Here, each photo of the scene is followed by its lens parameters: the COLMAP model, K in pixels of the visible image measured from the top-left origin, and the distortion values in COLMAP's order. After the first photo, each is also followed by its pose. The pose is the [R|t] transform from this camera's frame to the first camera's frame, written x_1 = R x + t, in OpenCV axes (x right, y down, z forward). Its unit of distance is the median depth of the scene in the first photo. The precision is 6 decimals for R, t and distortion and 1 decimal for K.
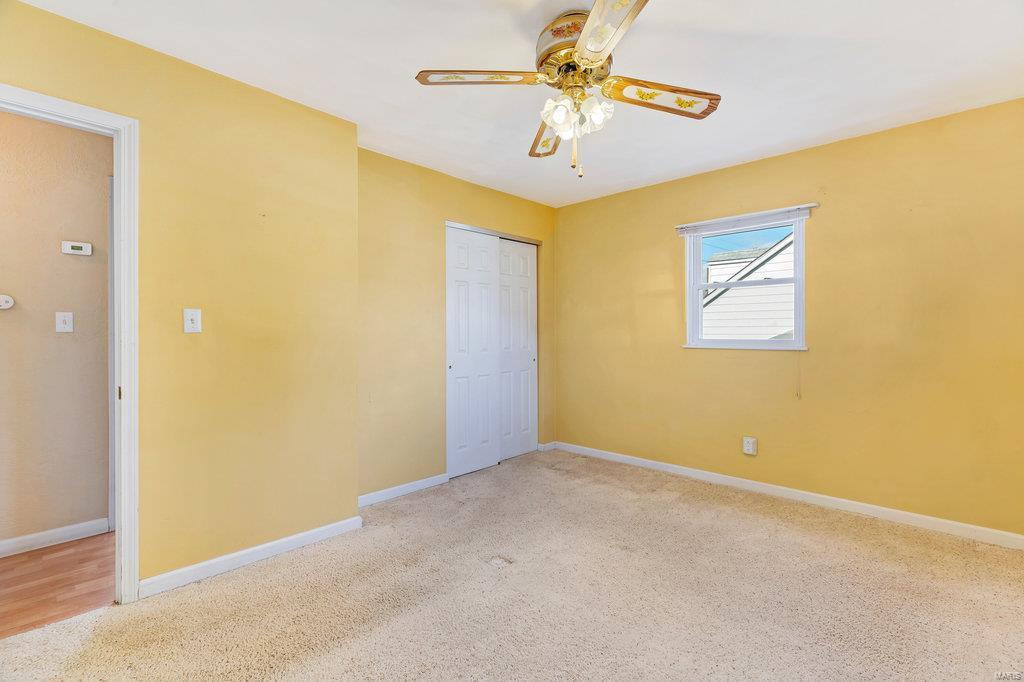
lens RADIAL K [[461.2, 0, 515.8], [0, 461.2, 335.9], [0, 0, 1]] dist [0.003572, 0.001046]
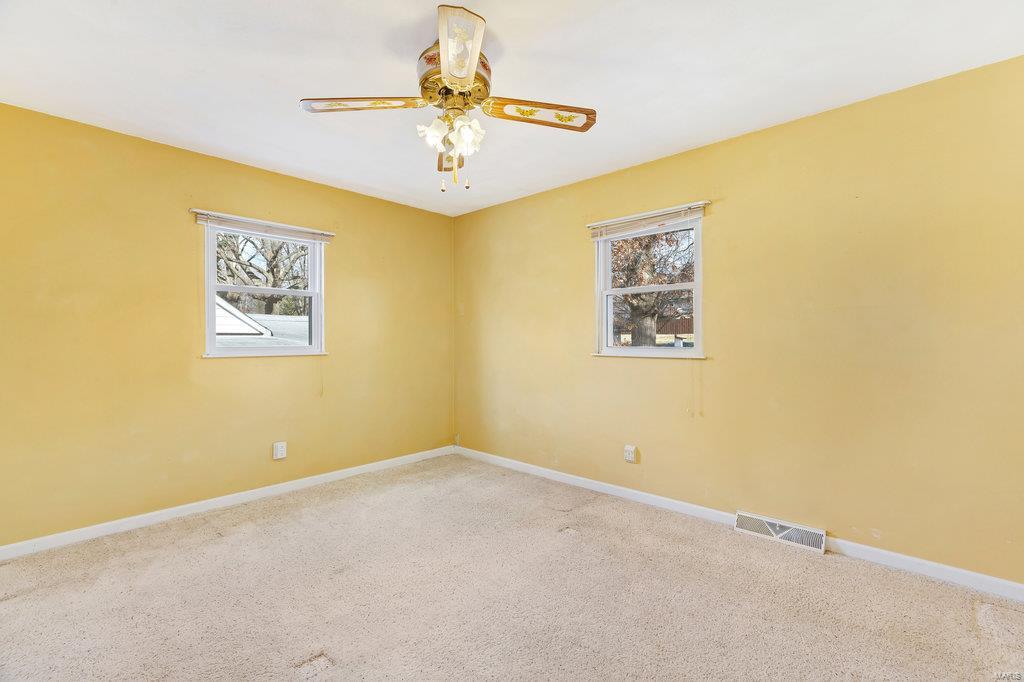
lens RADIAL K [[461.2, 0, 515.7], [0, 461.2, 340.4], [0, 0, 1]] dist [0.003572, 0.001046]
pose [[-0.012307, -0.004027, 0.999916, -0.554387], [0.008674, 0.999954, 0.004134, -0.005574], [-0.999887, 0.008724, -0.012272, 0.518405]]
